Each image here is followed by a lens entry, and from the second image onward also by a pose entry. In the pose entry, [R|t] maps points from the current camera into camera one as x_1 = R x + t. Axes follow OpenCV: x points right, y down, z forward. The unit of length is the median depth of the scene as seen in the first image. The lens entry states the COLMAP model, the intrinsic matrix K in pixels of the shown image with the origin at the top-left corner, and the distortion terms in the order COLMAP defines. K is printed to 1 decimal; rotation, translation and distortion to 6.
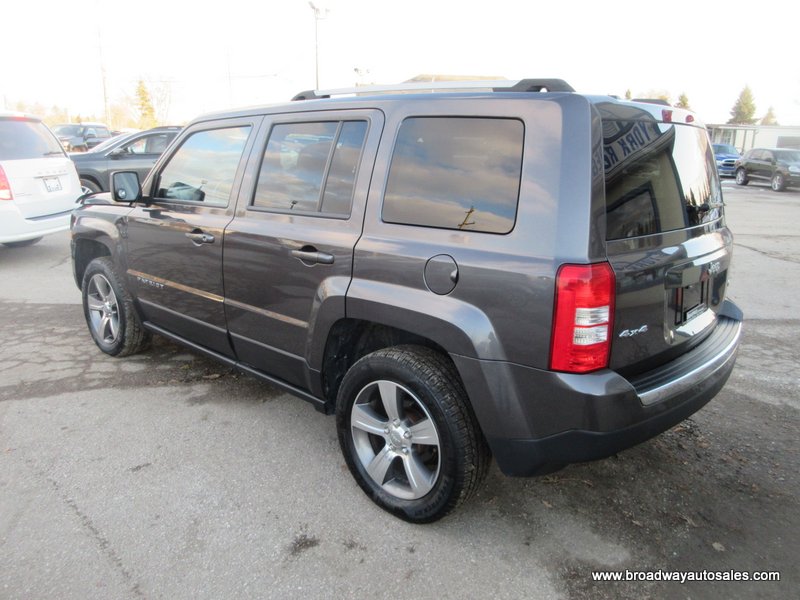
lens RADIAL K [[606.9, 0, 399.5], [0, 606.9, 289.2], [0, 0, 1]] dist [0.021560, -0.006694]
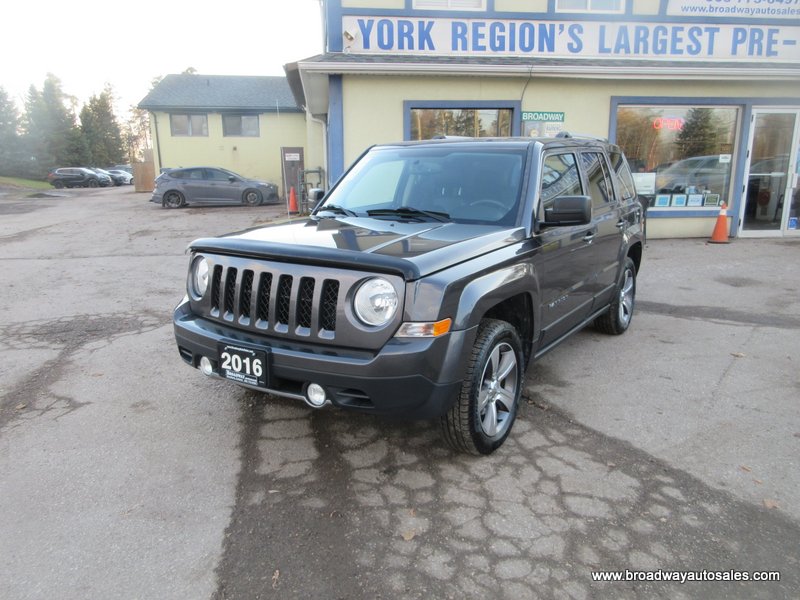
lens RADIAL K [[606.9, 0, 399.5], [0, 606.9, 289.2], [0, 0, 1]] dist [0.021560, -0.006694]
pose [[-0.159937, -0.218218, 0.962705, -1.301362], [0.223314, 0.941977, 0.250620, -0.335731], [-0.961536, 0.255069, -0.101926, 1.300681]]
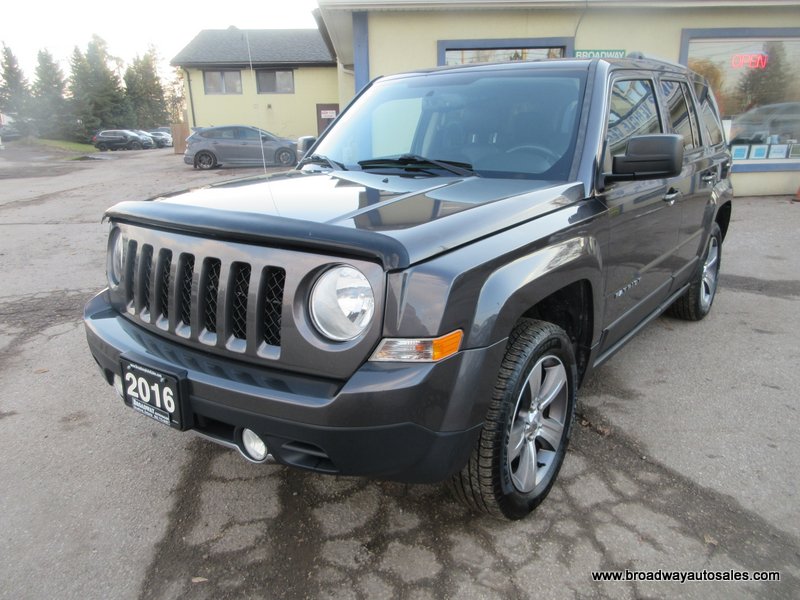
lens RADIAL K [[606.9, 0, 399.5], [0, 606.9, 289.2], [0, 0, 1]] dist [0.021560, -0.006694]
pose [[-0.089300, -0.279920, 0.955861, -1.042695], [0.242503, 0.924705, 0.293451, -0.279798], [-0.966032, 0.258004, -0.014695, 1.221772]]
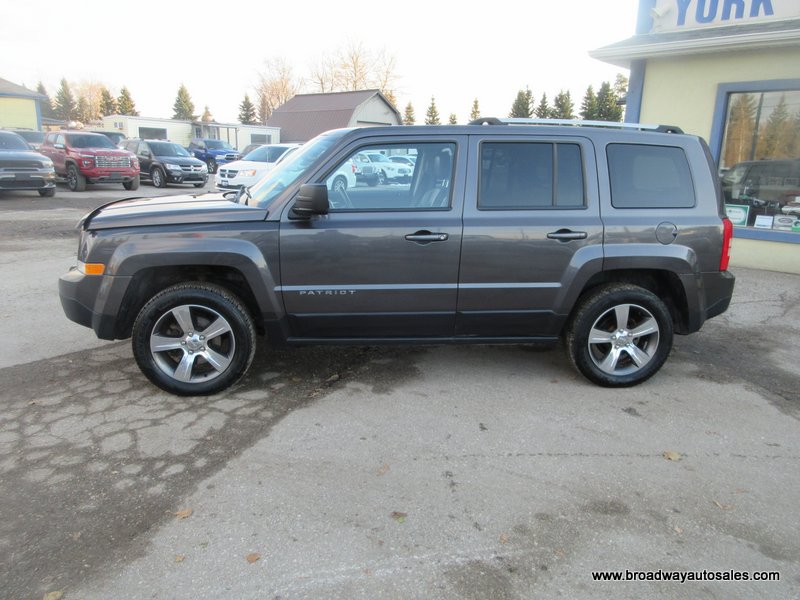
lens RADIAL K [[606.9, 0, 399.5], [0, 606.9, 289.2], [0, 0, 1]] dist [0.021560, -0.006694]
pose [[0.648201, -0.168508, 0.742590, -1.034231], [0.159194, 0.983646, 0.084249, -0.079489], [-0.744643, 0.063606, 0.664426, 0.225193]]
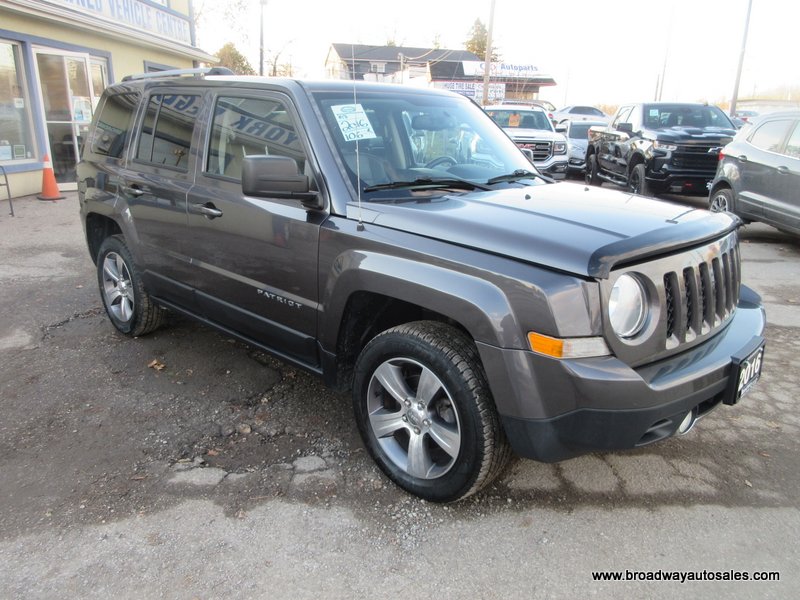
lens RADIAL K [[606.9, 0, 399.5], [0, 606.9, 289.2], [0, 0, 1]] dist [0.021560, -0.006694]
pose [[-0.999019, -0.044280, -0.000716, -0.210106], [-0.039180, 0.876198, 0.480356, -0.457410], [-0.020643, 0.479912, -0.877074, 1.942914]]
